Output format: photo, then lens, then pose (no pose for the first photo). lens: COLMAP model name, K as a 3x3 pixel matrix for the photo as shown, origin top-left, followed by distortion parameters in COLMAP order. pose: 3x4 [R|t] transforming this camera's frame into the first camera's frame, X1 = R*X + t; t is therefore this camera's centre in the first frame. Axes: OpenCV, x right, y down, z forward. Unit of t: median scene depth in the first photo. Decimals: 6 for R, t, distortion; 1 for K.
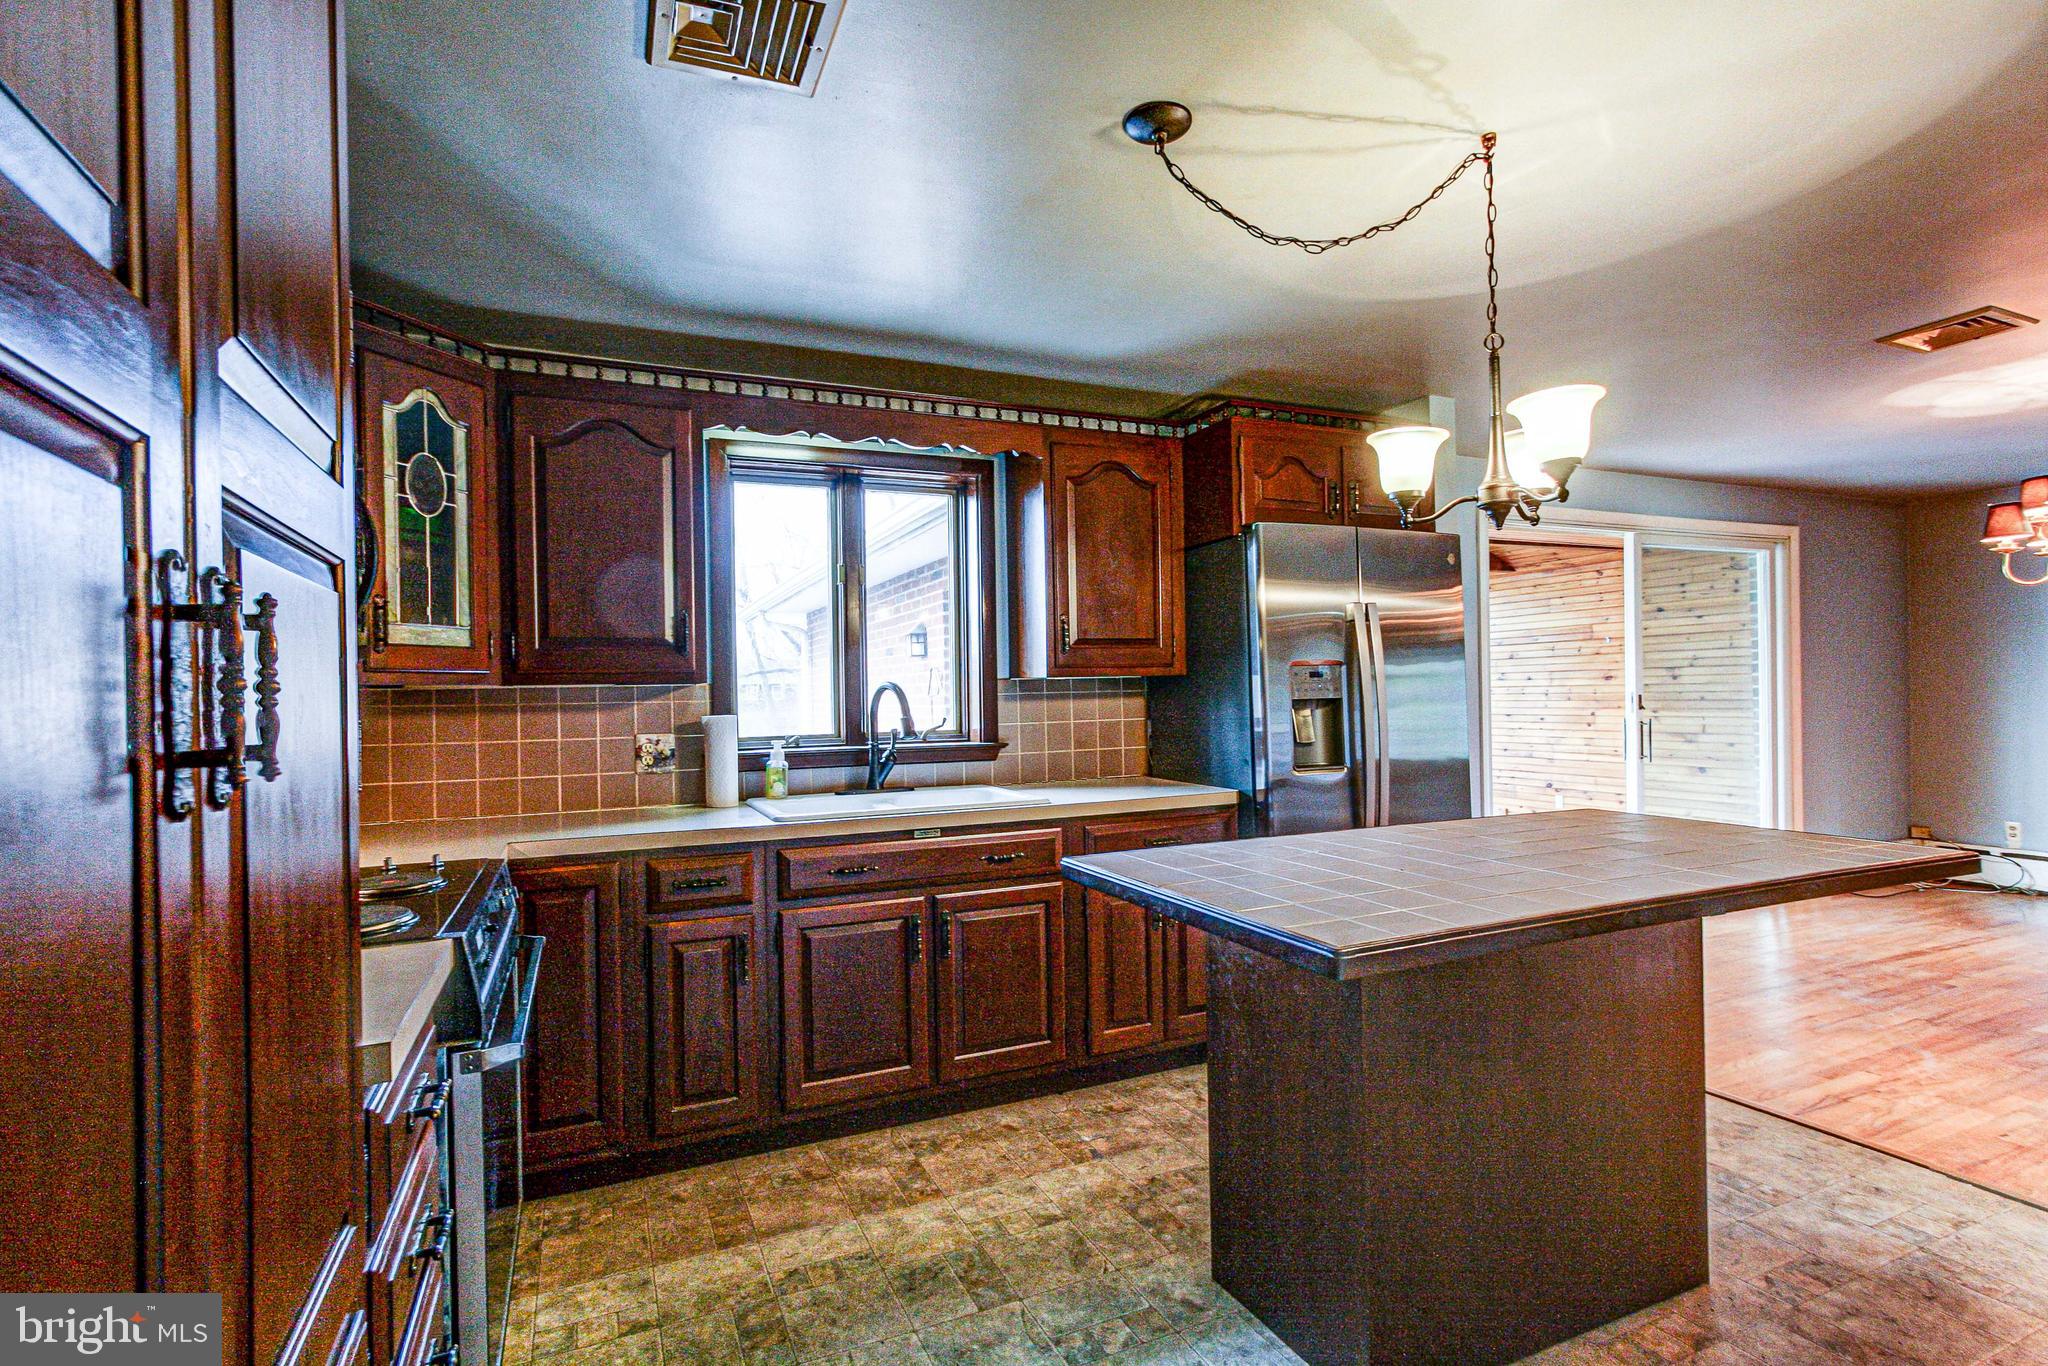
lens RADIAL K [[966.5, 0, 1023.5], [0, 966.5, 691.9], [0, 0, 1]] dist [-0.004788, 0.006741]
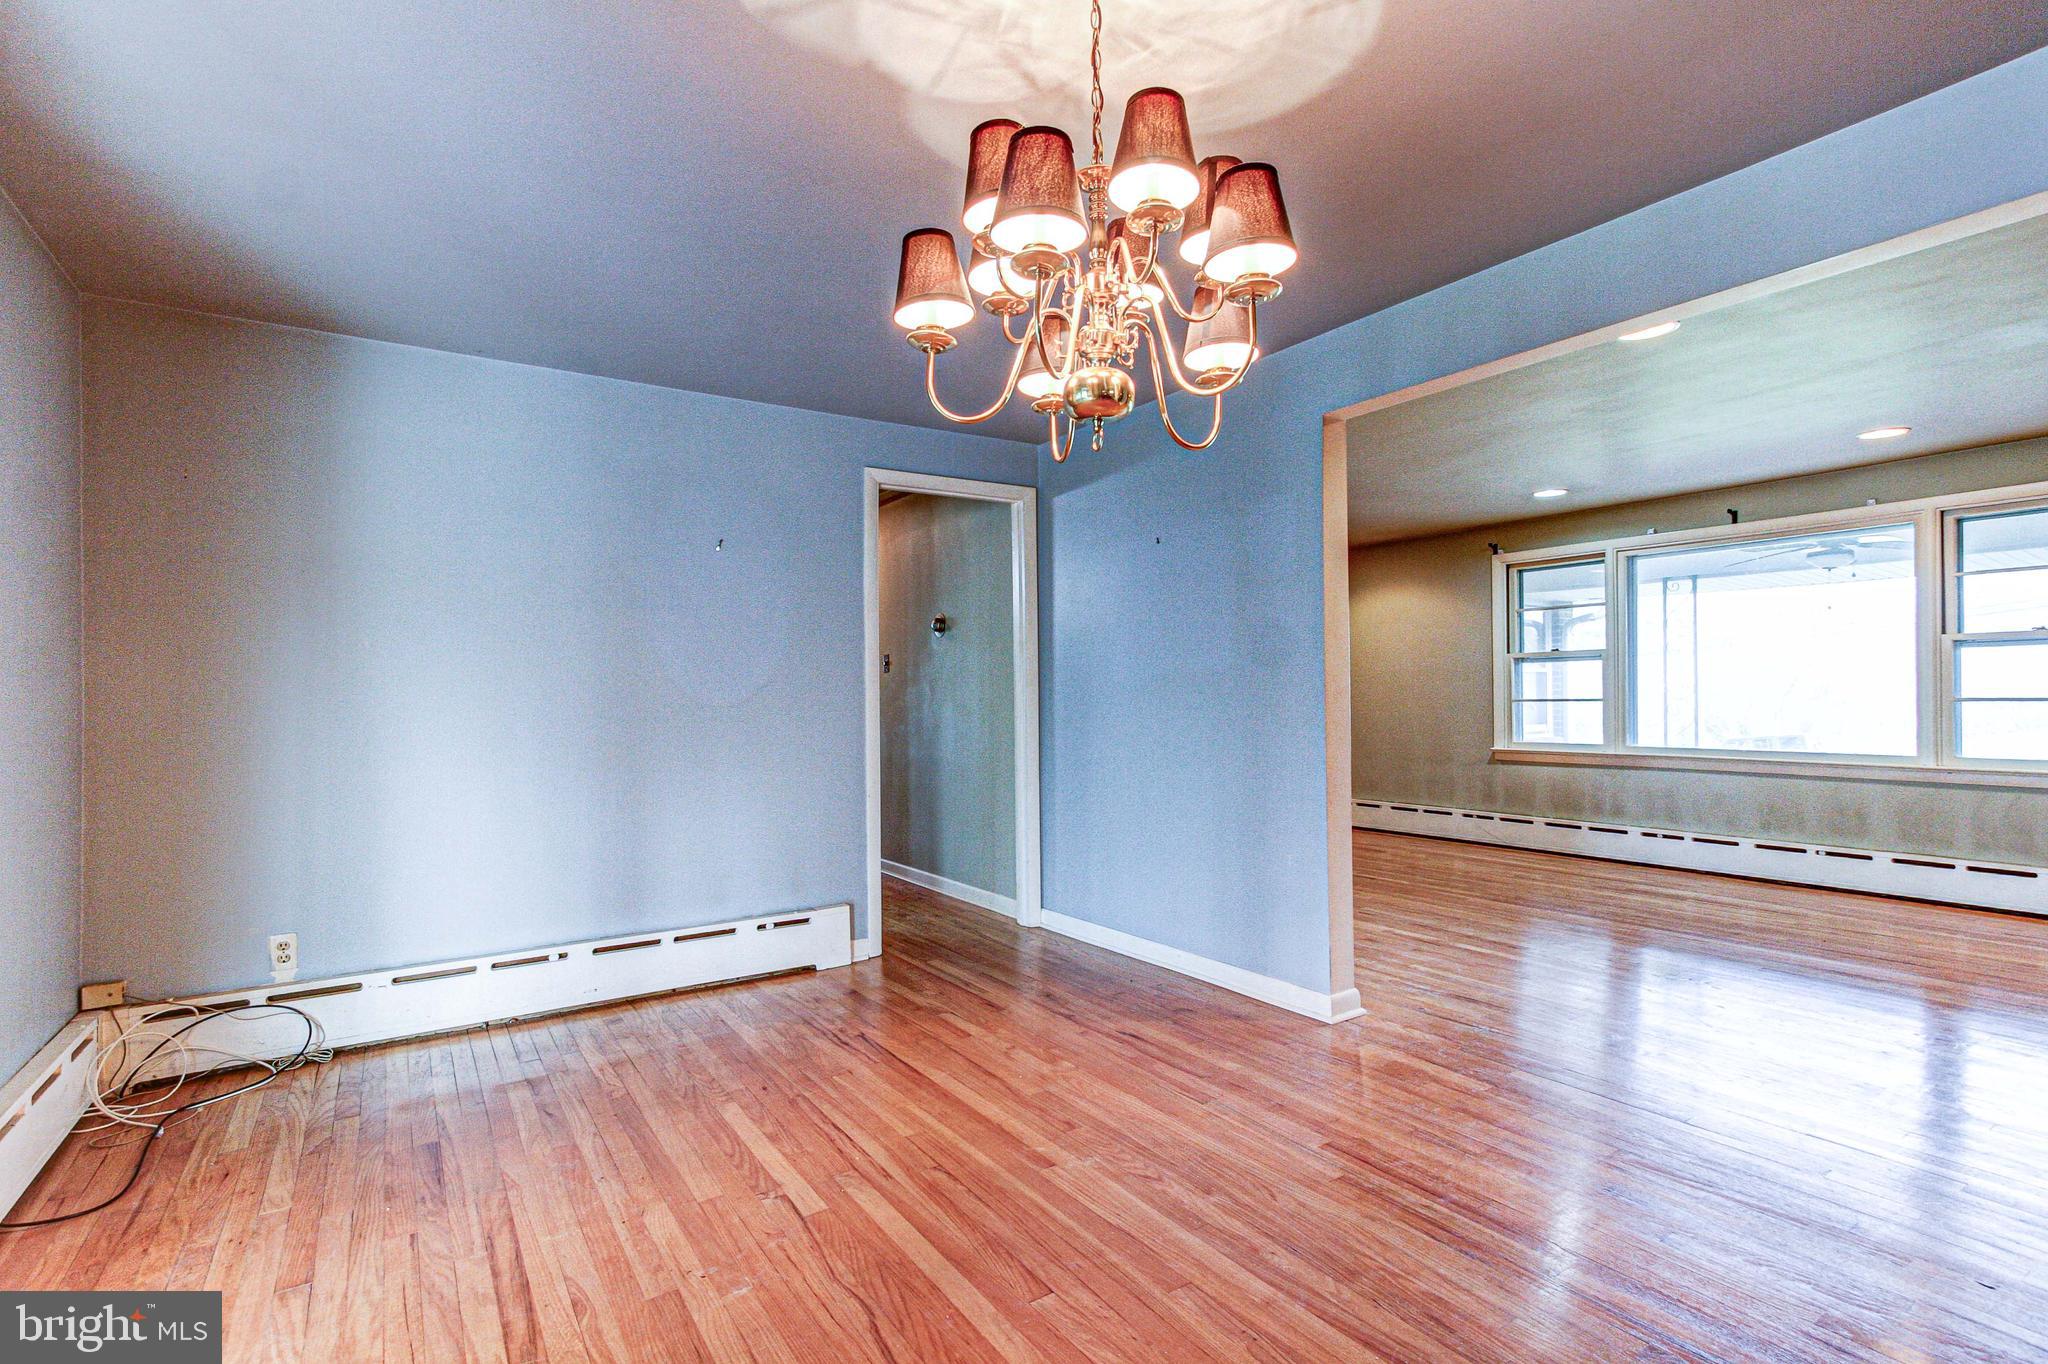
lens RADIAL K [[966.5, 0, 1023.5], [0, 966.5, 690.9], [0, 0, 1]] dist [-0.004788, 0.006741]
pose [[-0.161892, 0.027862, 0.986415, 0.645807], [0.012612, 0.999578, -0.026164, 0.025727], [-0.986728, 0.008205, -0.162175, 1.056908]]
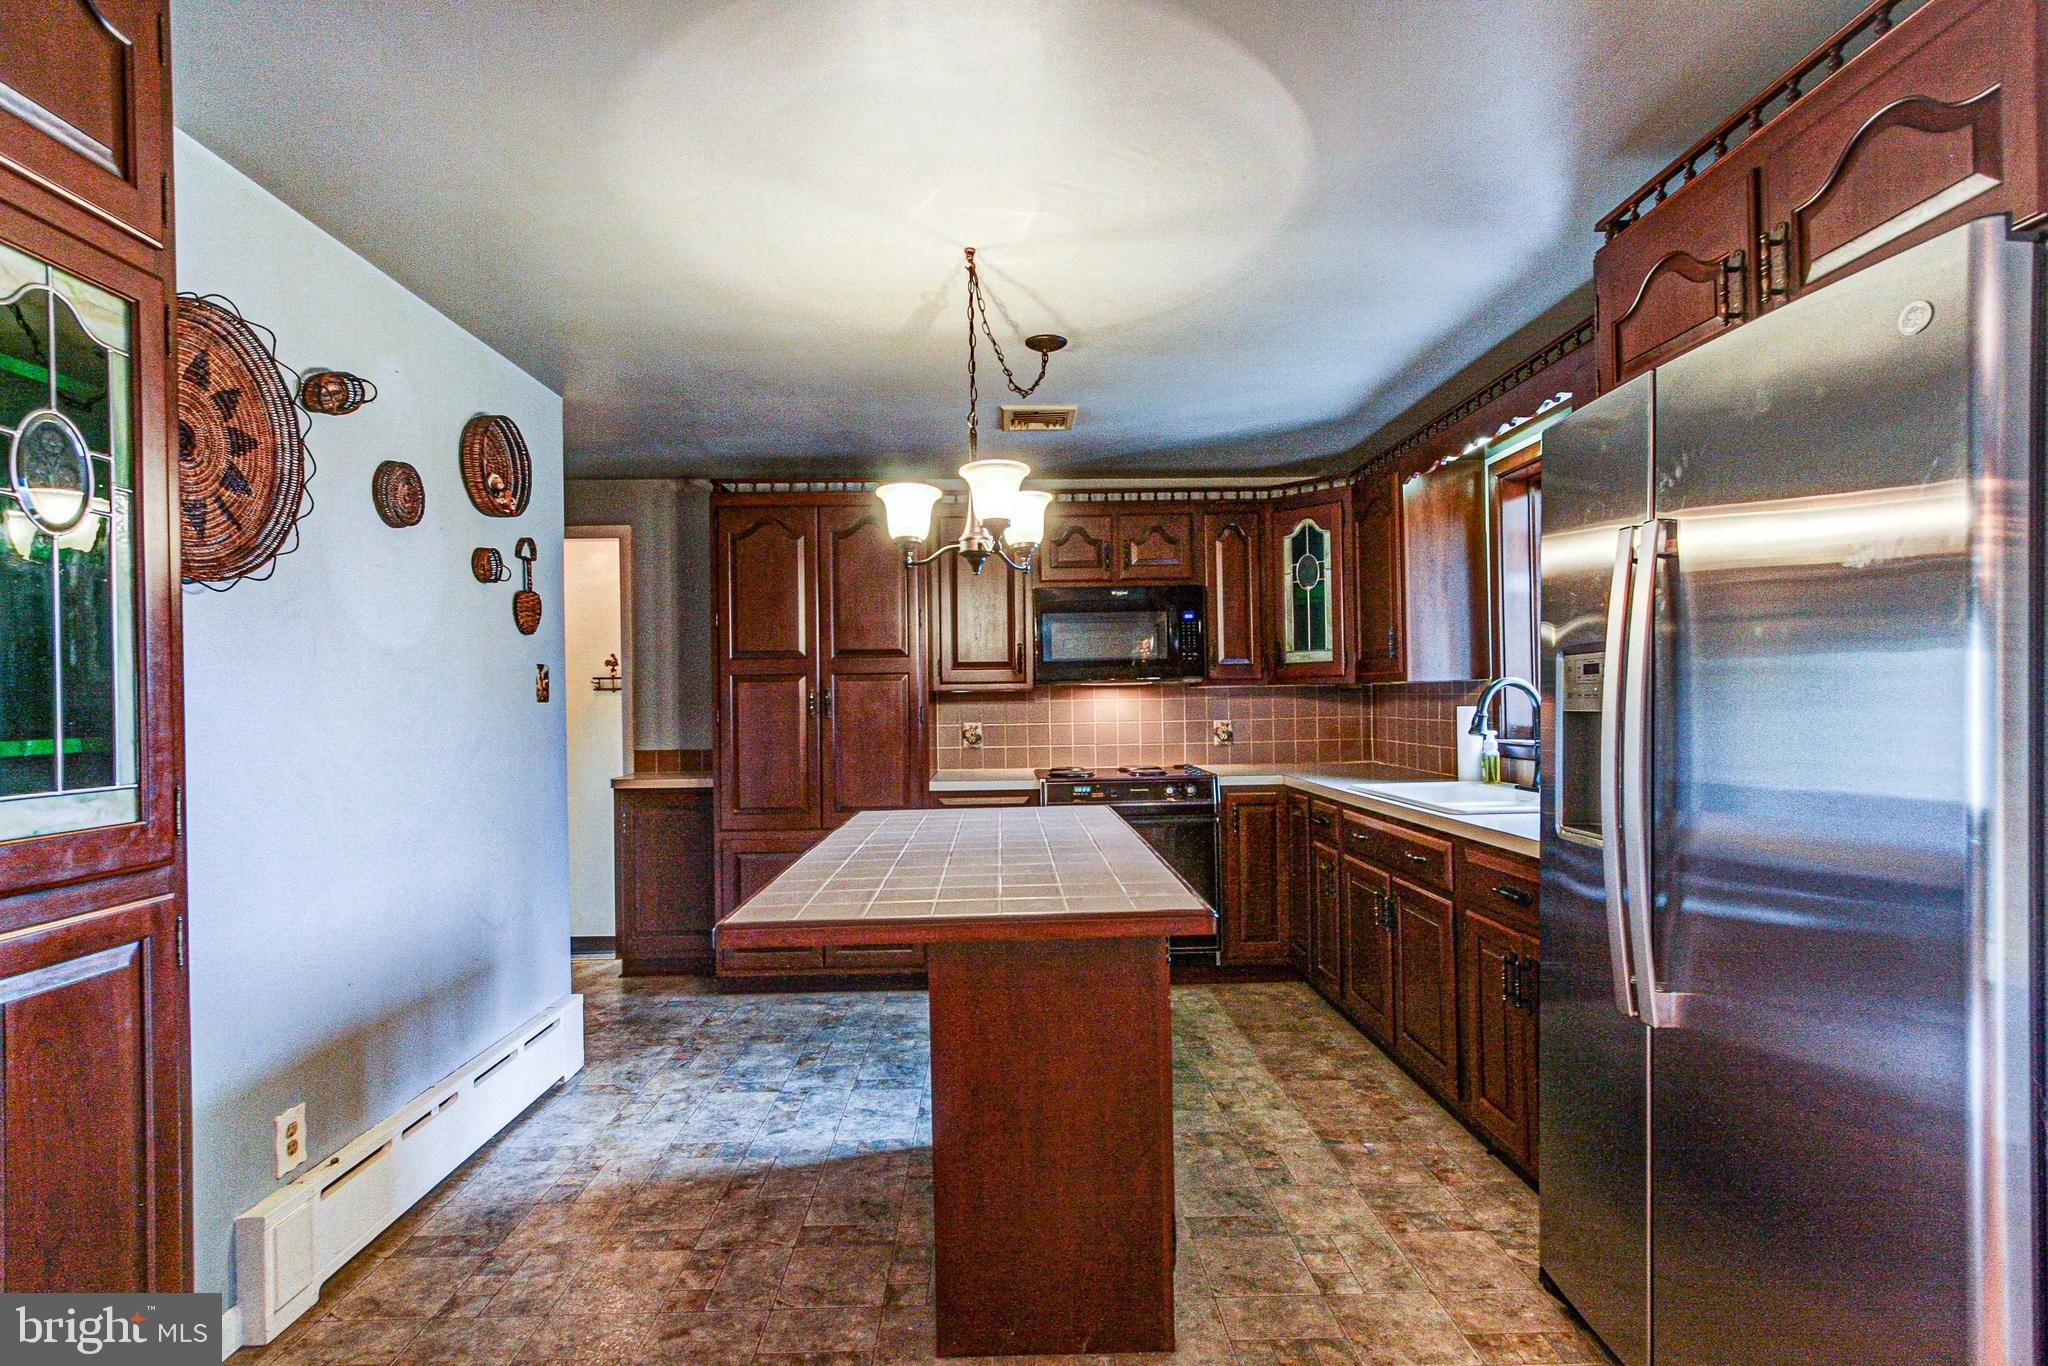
lens RADIAL K [[981.4, 0, 1015.2], [0, 981.4, 705.2], [0, 0, 1]] dist [-0.001894, 0.000183]
pose [[-0.387134, 0.030721, -0.921512, 0.841646], [0.025534, 0.999419, 0.022591, -0.015628], [0.921670, -0.014784, -0.387693, 0.798723]]
